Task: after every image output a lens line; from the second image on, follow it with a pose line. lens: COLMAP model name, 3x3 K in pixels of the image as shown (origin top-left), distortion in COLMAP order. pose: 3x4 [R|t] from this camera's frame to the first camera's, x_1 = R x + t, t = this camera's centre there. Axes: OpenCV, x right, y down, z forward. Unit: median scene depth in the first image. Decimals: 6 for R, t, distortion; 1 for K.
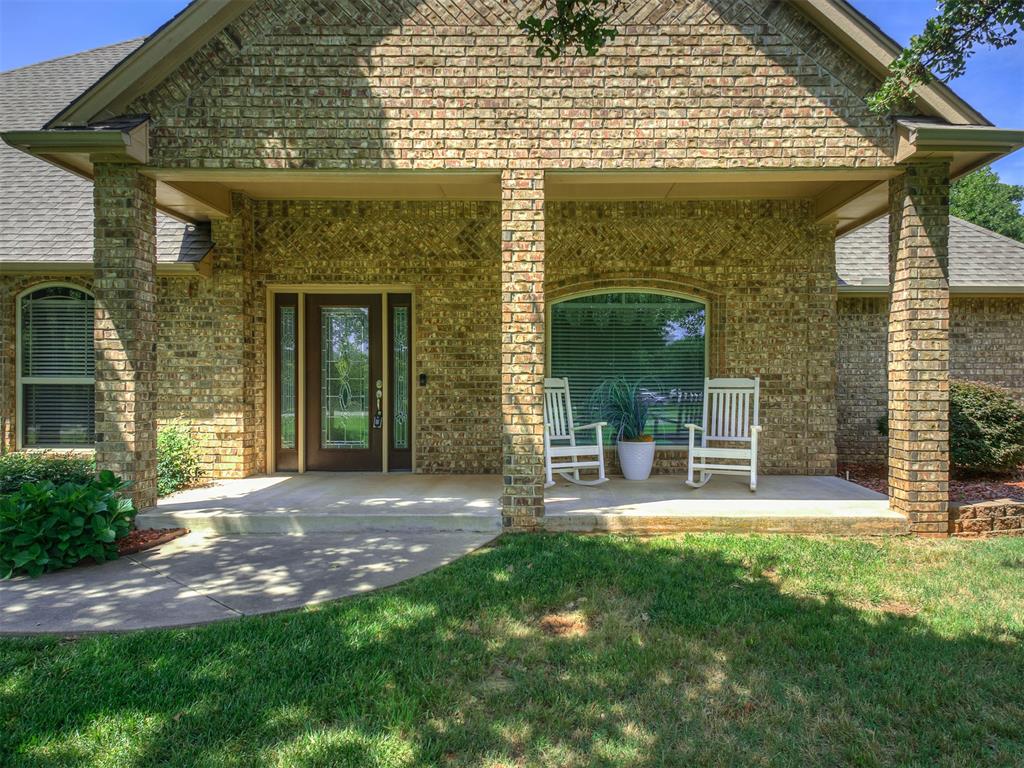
lens RADIAL K [[716.2, 0, 512.0], [0, 716.2, 384.0], [0, 0, 1]] dist [0.051008, -0.000993]
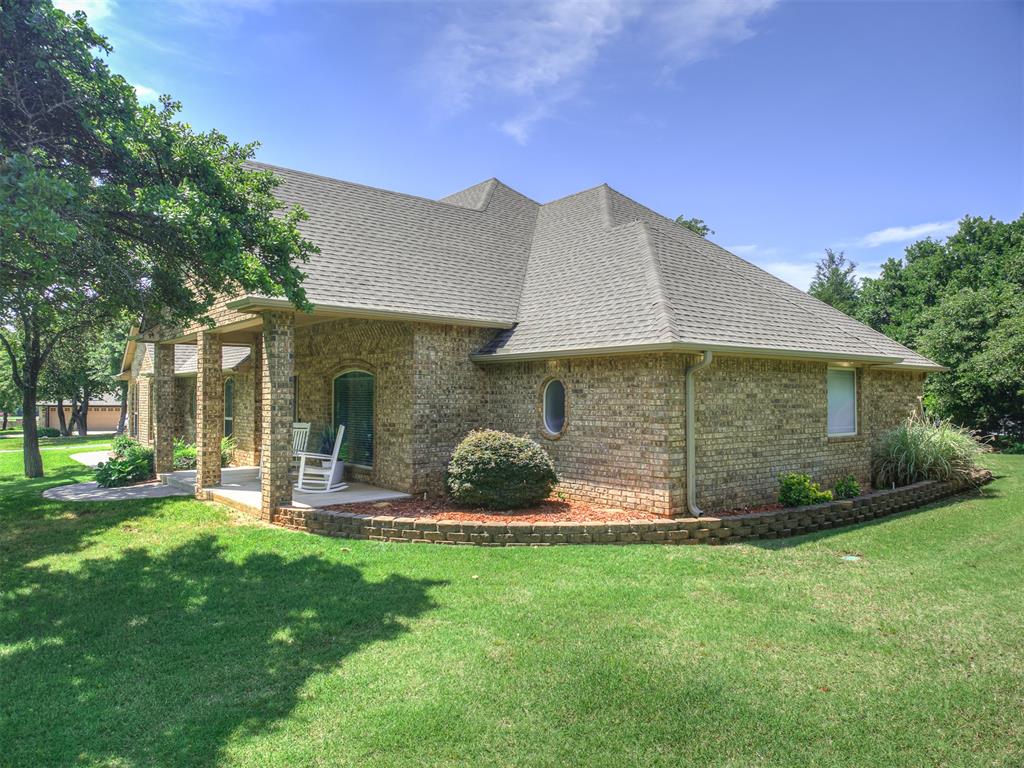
lens RADIAL K [[678.0, 0, 512.0], [0, 678.0, 384.0], [0, 0, 1]] dist [0.077482, -0.053164]
pose [[0.633019, -0.017204, -0.773945, 1.370965], [0.002037, 0.999787, -0.020558, -0.055689], [0.774134, 0.011437, 0.632919, 0.244731]]
